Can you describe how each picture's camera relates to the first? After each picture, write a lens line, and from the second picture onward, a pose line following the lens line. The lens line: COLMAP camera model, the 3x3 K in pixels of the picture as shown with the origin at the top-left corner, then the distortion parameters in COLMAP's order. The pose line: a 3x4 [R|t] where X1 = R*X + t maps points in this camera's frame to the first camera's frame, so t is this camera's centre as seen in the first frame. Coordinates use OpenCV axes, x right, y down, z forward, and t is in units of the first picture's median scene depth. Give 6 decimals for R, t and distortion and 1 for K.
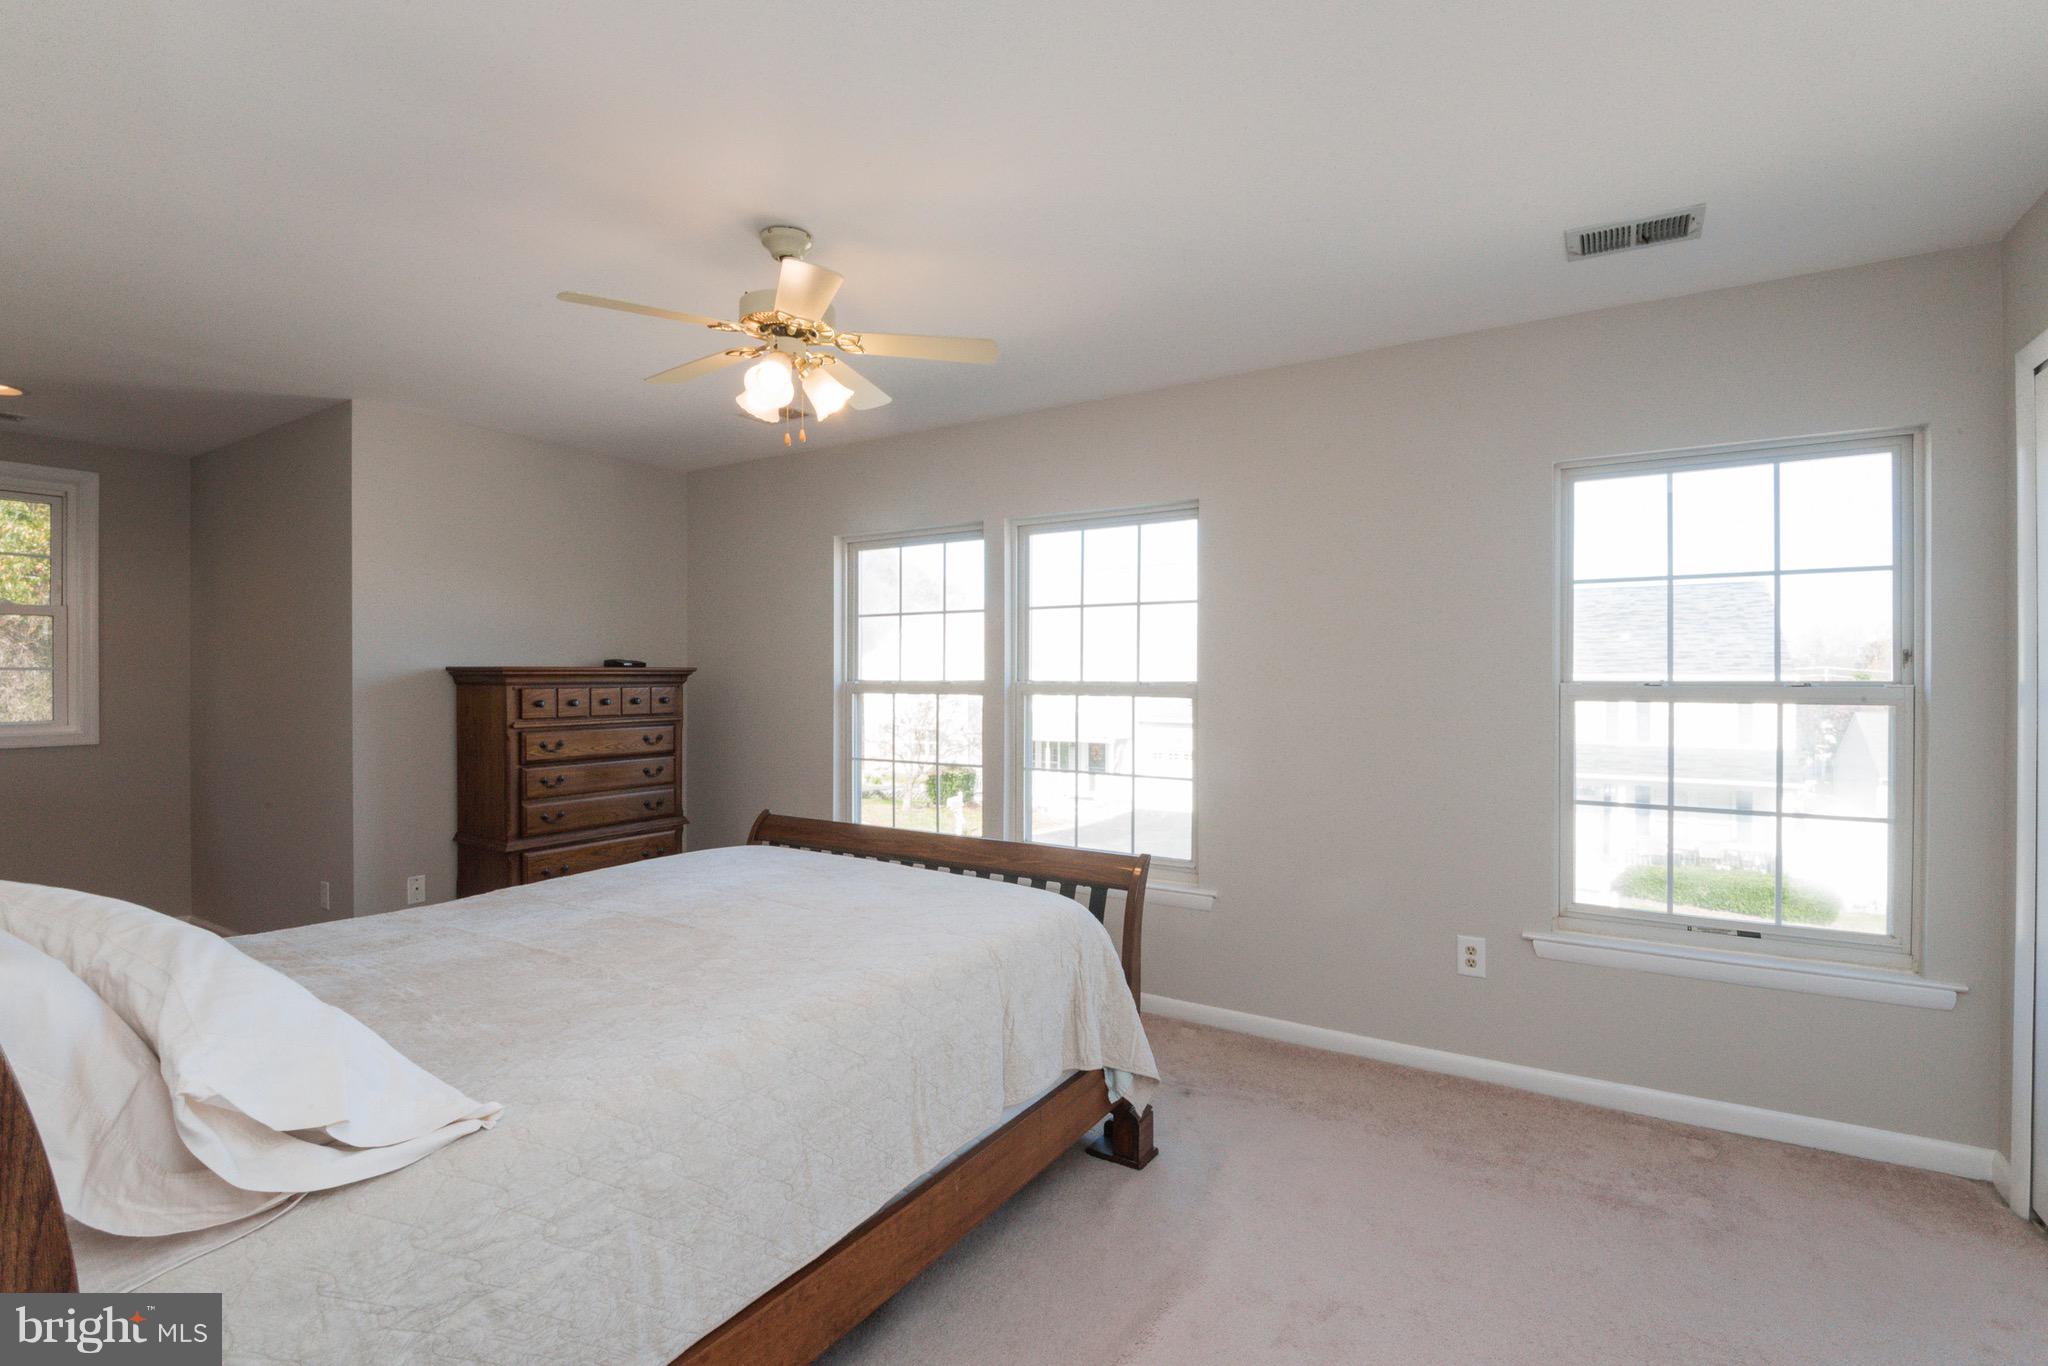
lens RADIAL K [[938.9, 0, 1024.0], [0, 938.9, 683.0], [0, 0, 1]] dist [0.000635, -0.000077]
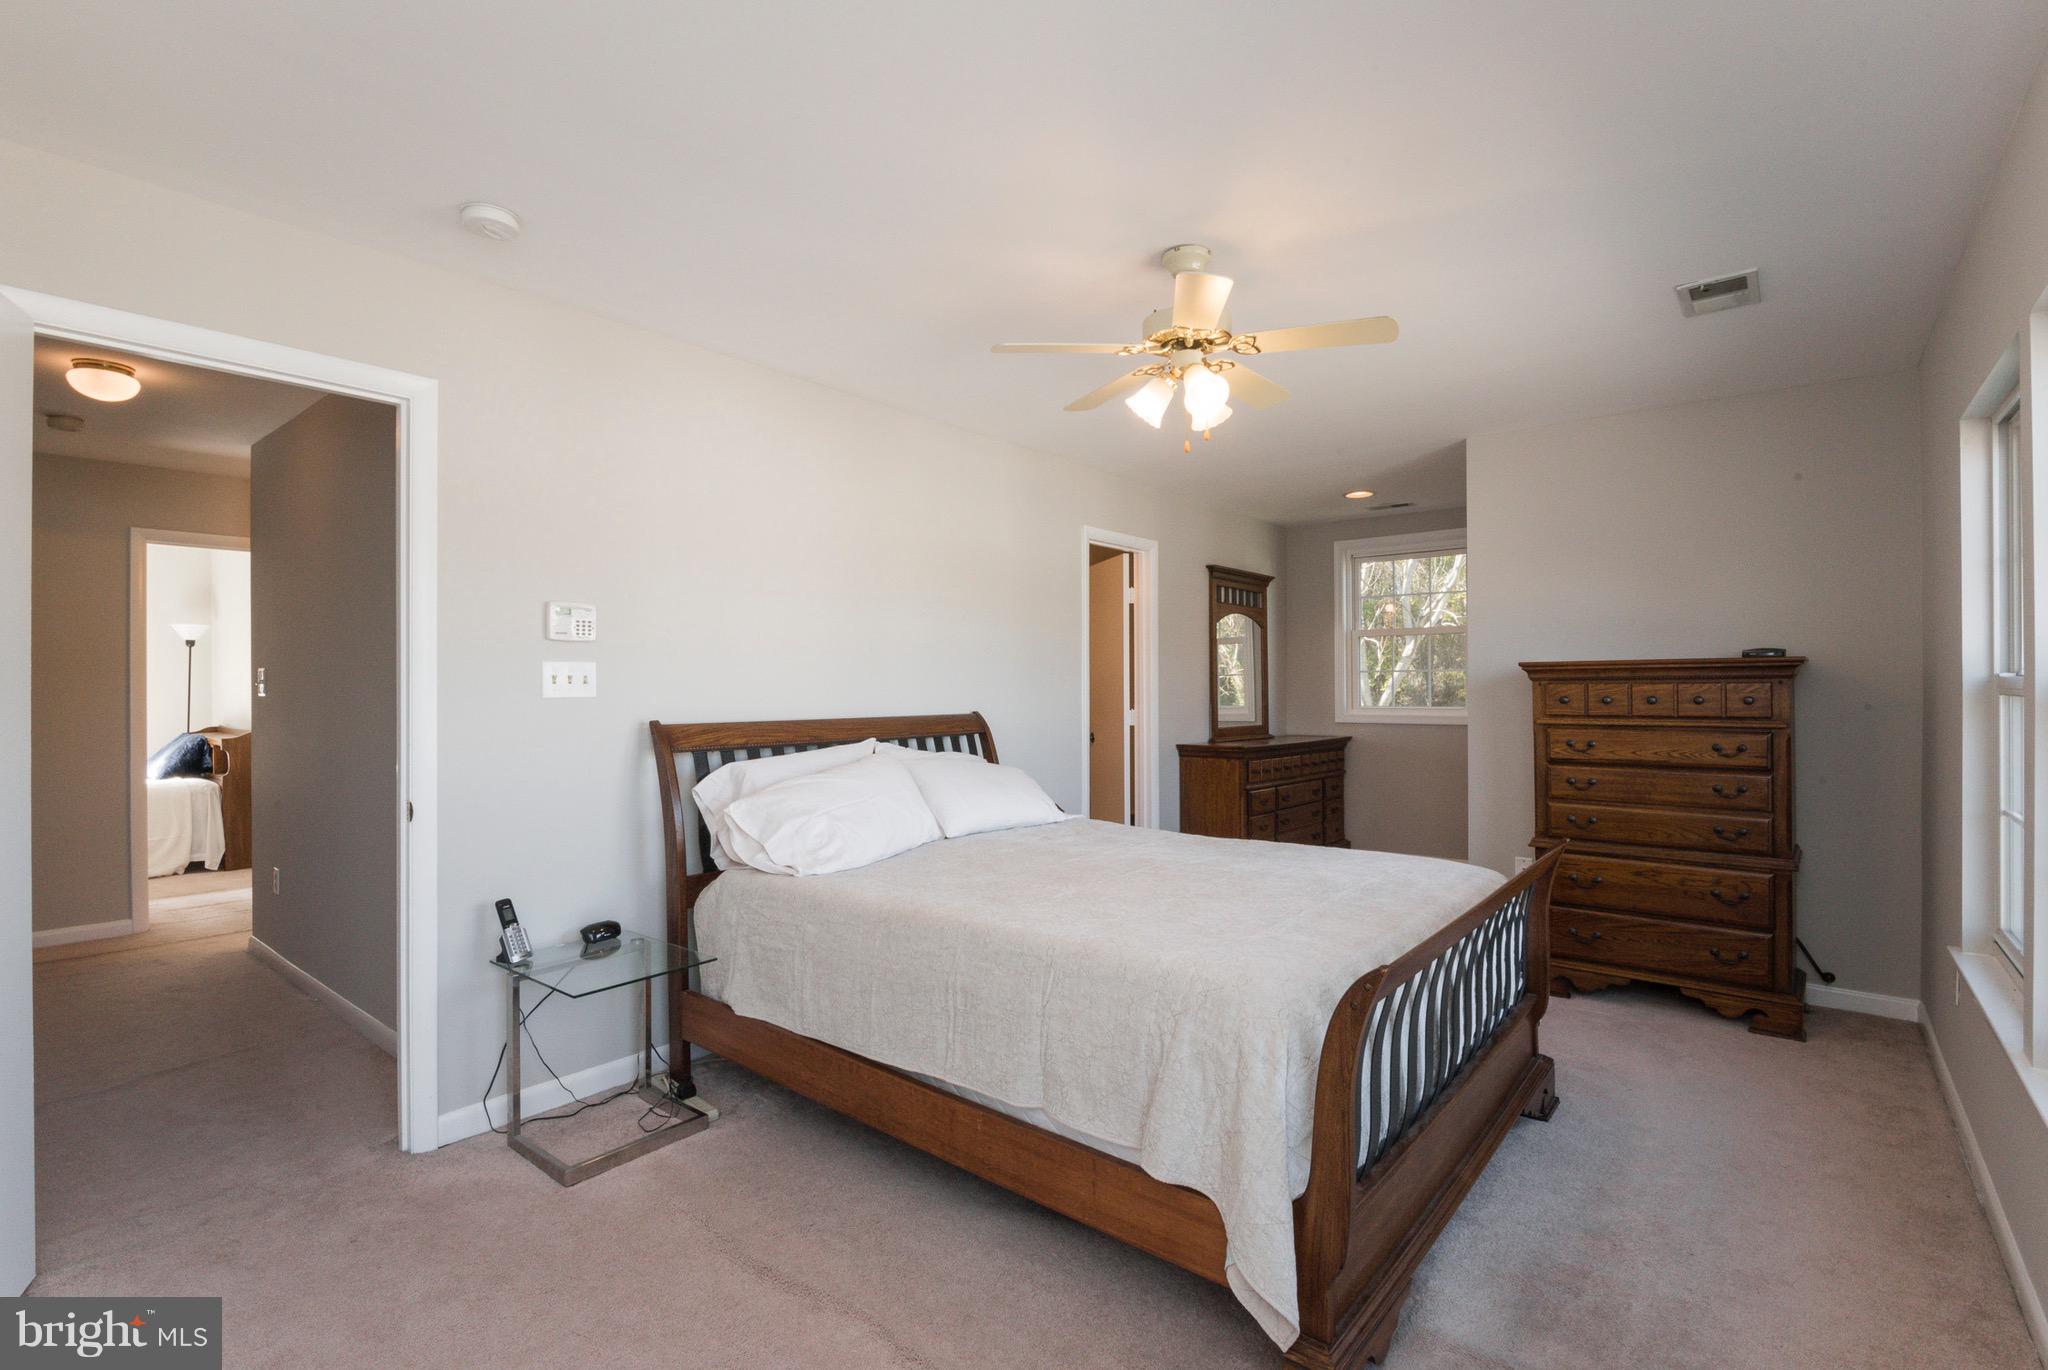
lens RADIAL K [[938.9, 0, 1024.0], [0, 938.9, 685.0], [0, 0, 1]] dist [0.000635, -0.000077]
pose [[-0.122590, 0.010095, -0.992406, 0.481695], [0.004837, 0.999942, 0.009574, -0.004914], [0.992446, -0.003626, -0.122632, 0.547285]]
